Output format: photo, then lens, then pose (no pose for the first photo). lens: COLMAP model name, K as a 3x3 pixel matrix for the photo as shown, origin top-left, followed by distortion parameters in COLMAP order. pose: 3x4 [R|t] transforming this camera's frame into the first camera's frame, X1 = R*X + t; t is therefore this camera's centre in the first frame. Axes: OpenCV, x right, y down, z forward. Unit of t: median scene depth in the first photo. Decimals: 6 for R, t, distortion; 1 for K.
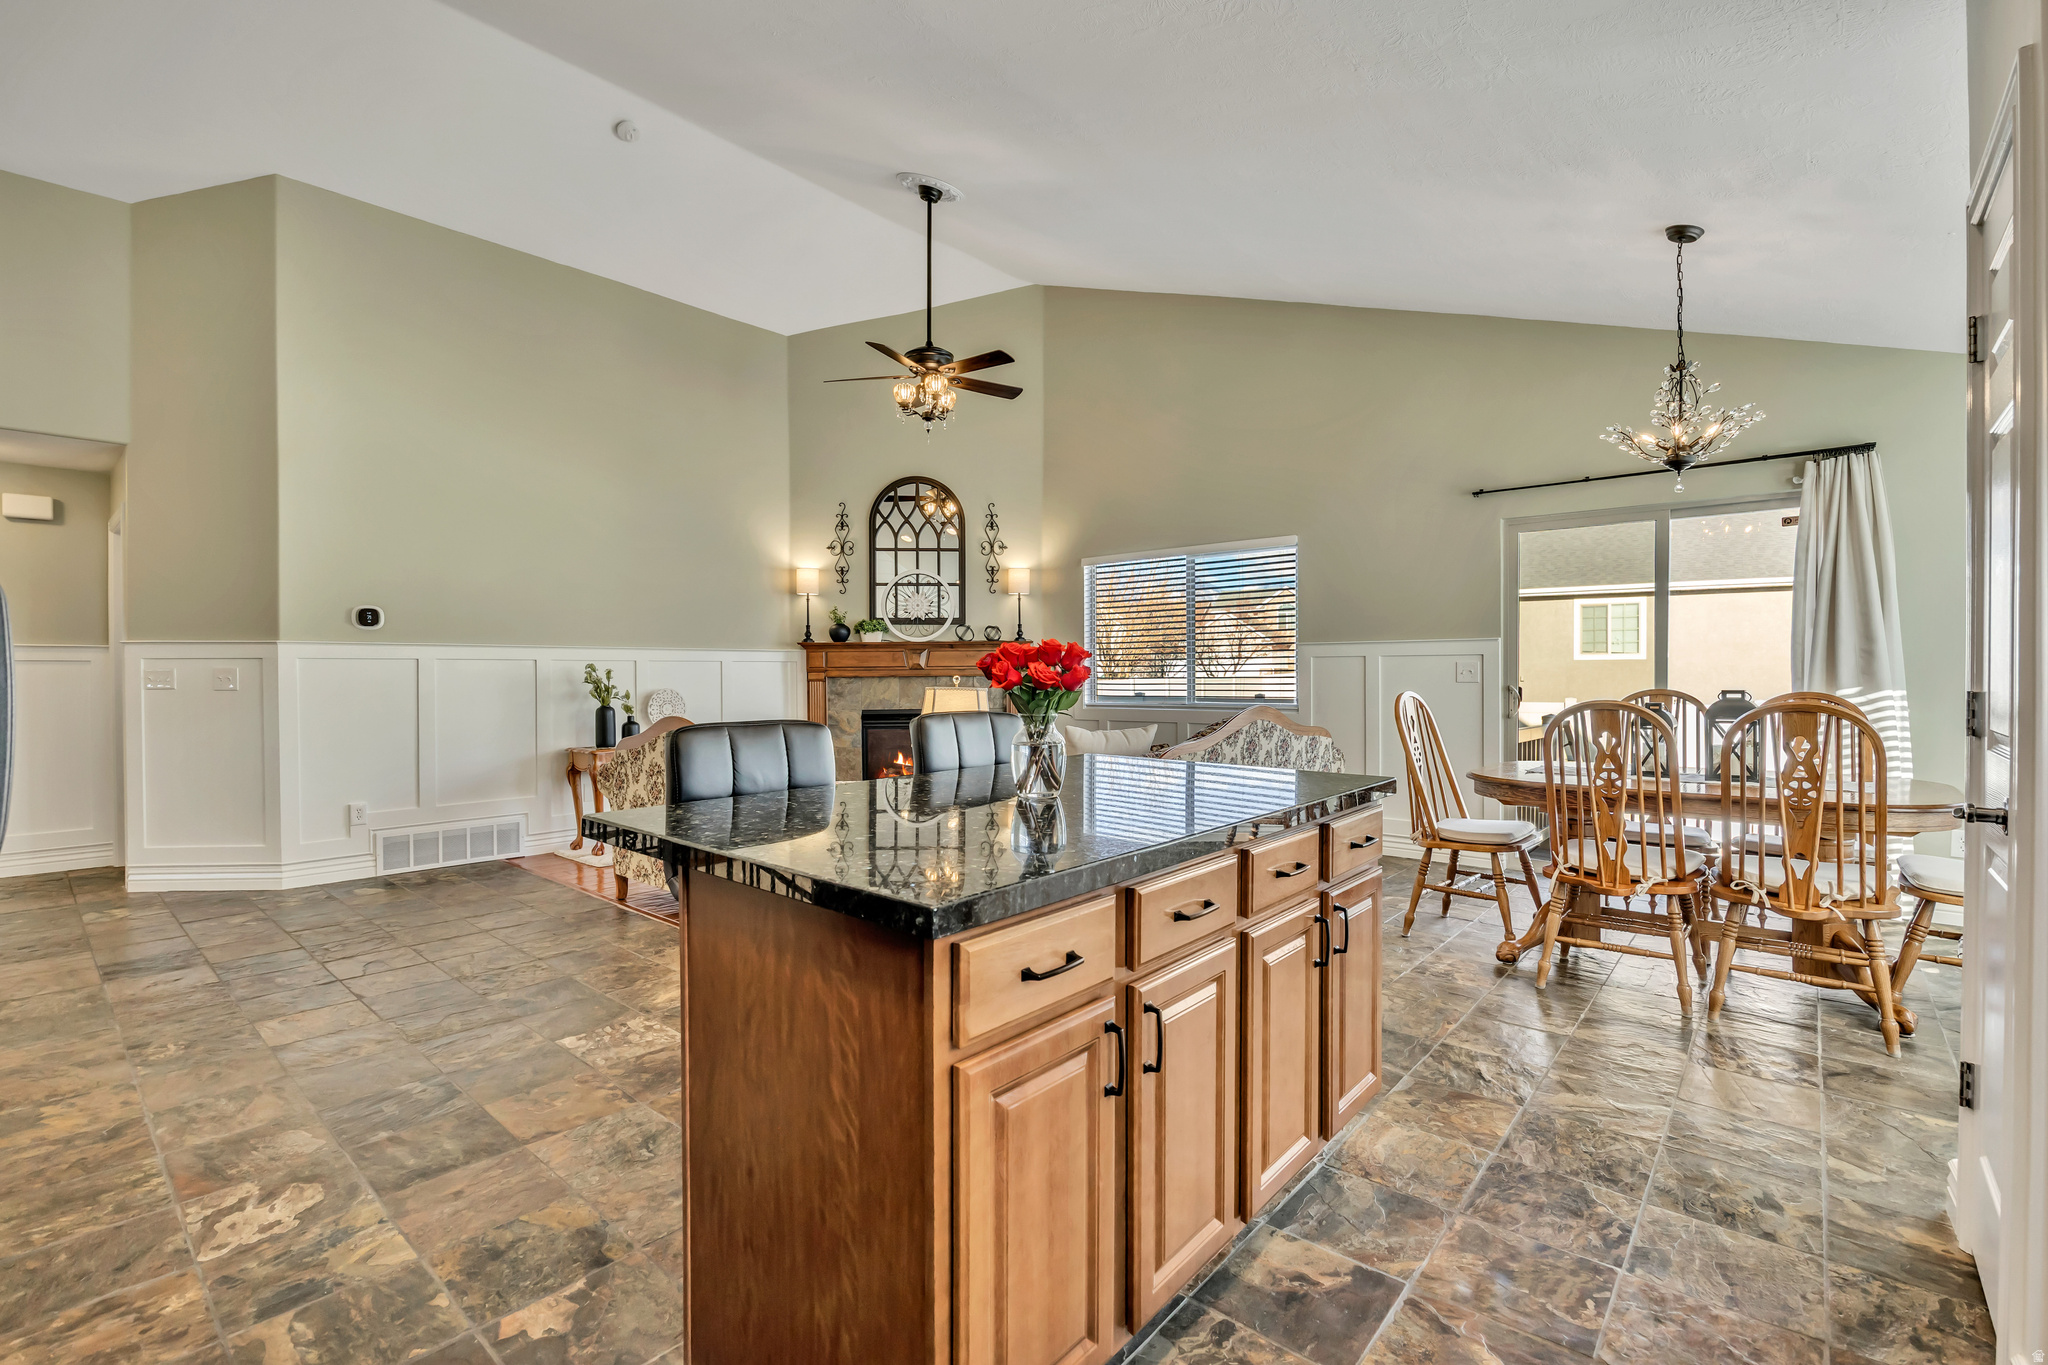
lens RADIAL K [[891.4, 0, 1028.4], [0, 891.4, 680.3], [0, 0, 1]] dist [0.000108, -0.001492]
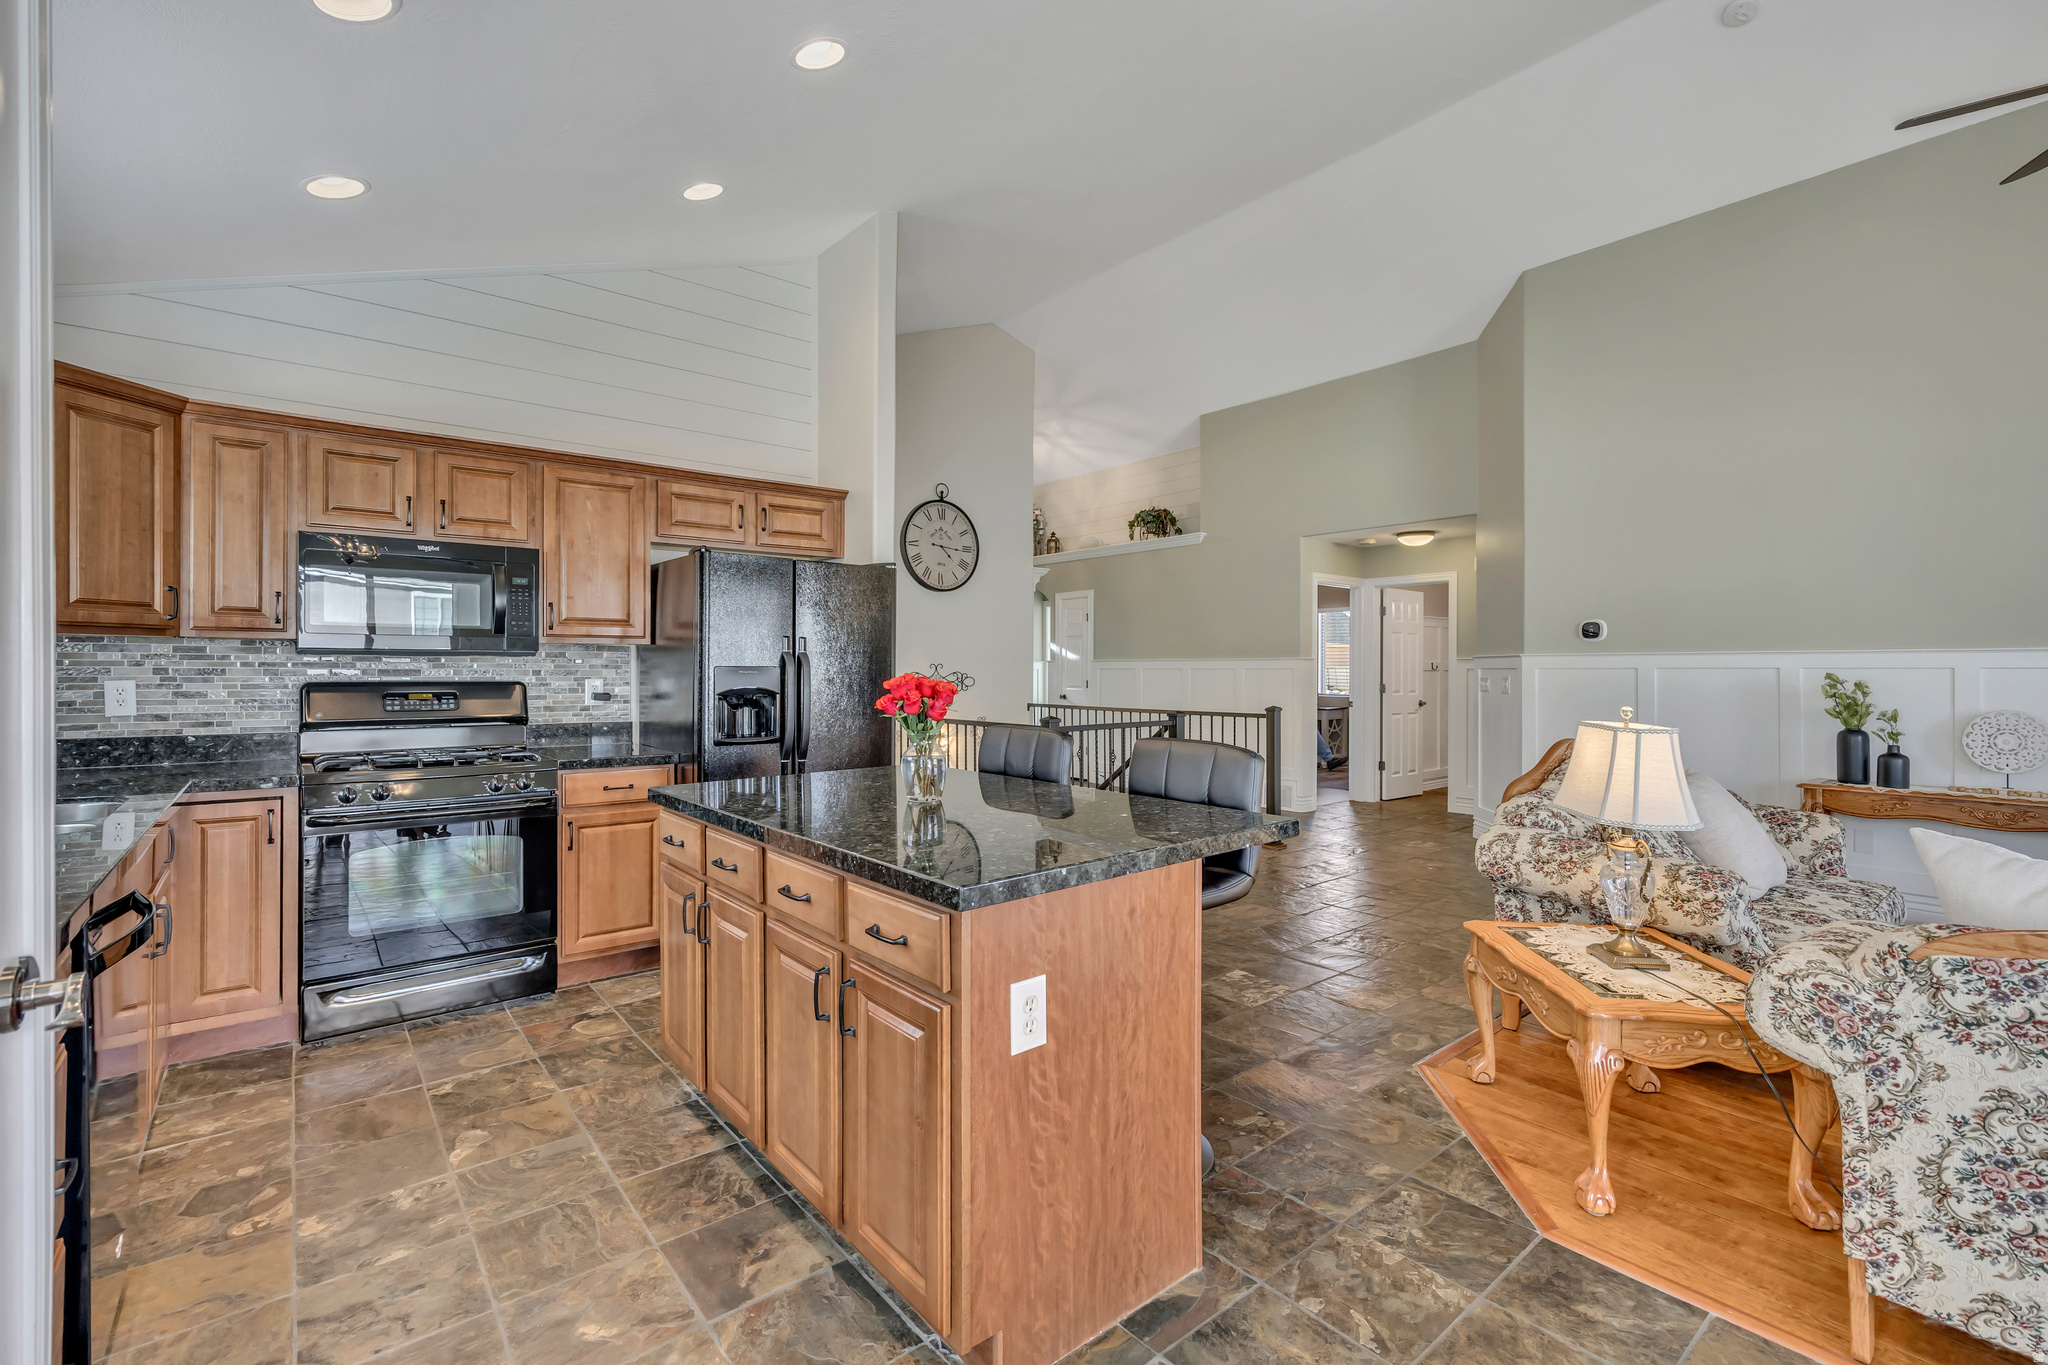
lens RADIAL K [[891.4, 0, 1010.8], [0, 891.4, 674.6], [0, 0, 1]] dist [0.000108, -0.001492]
pose [[-0.173311, 0.002737, -0.984863, 0.441531], [-0.010405, 0.999935, 0.004610, -0.014691], [0.984812, 0.011046, -0.173271, 0.493871]]
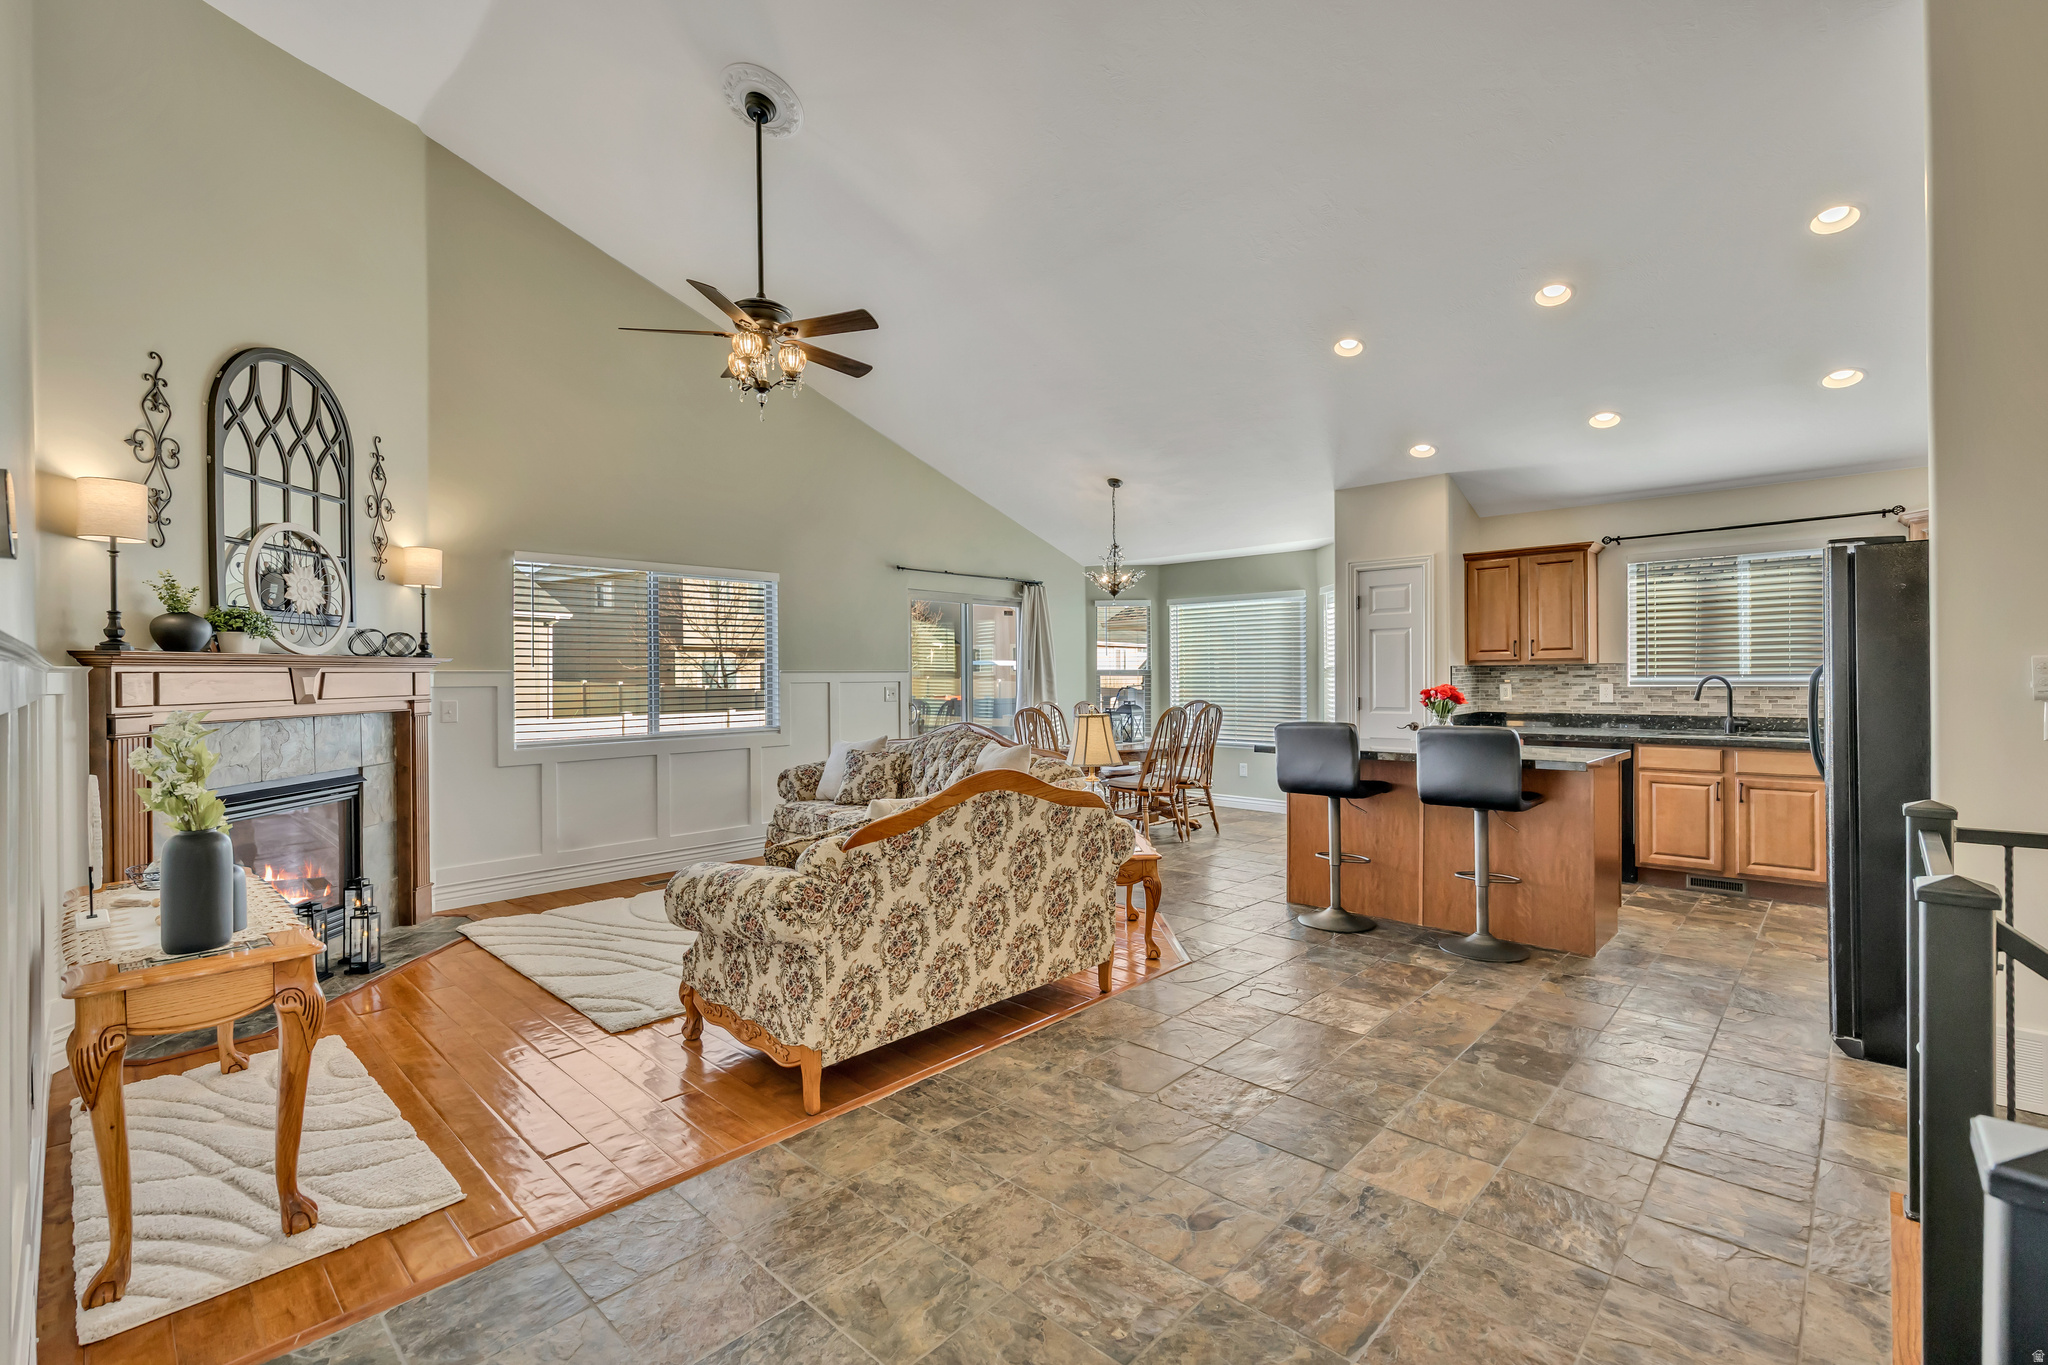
lens RADIAL K [[891.4, 0, 1014.3], [0, 891.4, 679.1], [0, 0, 1]] dist [0.000108, -0.001492]
pose [[0.052121, 0.001341, 0.998640, -0.921187], [0.018950, 0.999818, -0.002331, -0.027090], [-0.998461, 0.019045, 0.052086, 0.754745]]
